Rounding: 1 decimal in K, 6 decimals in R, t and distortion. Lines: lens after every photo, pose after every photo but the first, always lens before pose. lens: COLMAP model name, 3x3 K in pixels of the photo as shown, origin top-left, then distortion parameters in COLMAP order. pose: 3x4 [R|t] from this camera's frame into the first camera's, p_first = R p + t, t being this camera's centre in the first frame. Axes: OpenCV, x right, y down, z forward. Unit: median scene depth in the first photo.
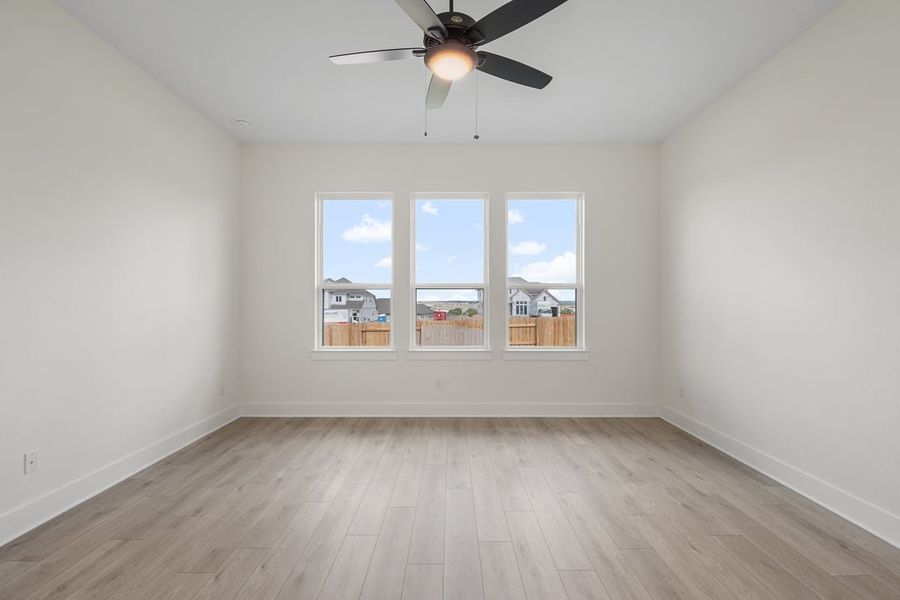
lens RADIAL K [[408.6, 0, 452.6], [0, 408.6, 300.7], [0, 0, 1]] dist [-0.003764, -0.002054]
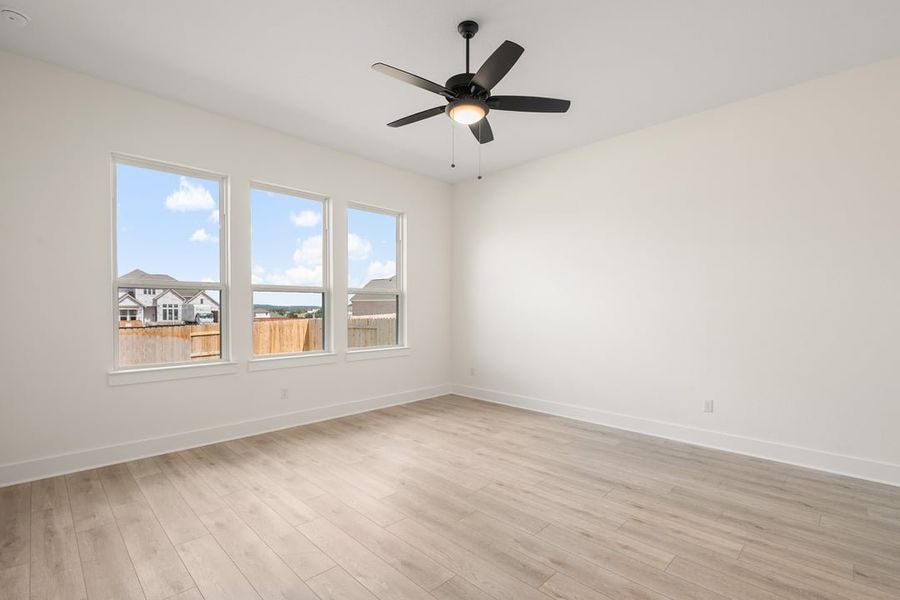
lens RADIAL K [[414.8, 0, 456.4], [0, 414.8, 310.5], [0, 0, 1]] dist [-0.013112, -0.000849]
pose [[0.697174, -0.004962, 0.716885, -0.480351], [-0.005748, 0.999905, 0.012512, 0.000977], [-0.716879, -0.012843, 0.697079, 0.072198]]
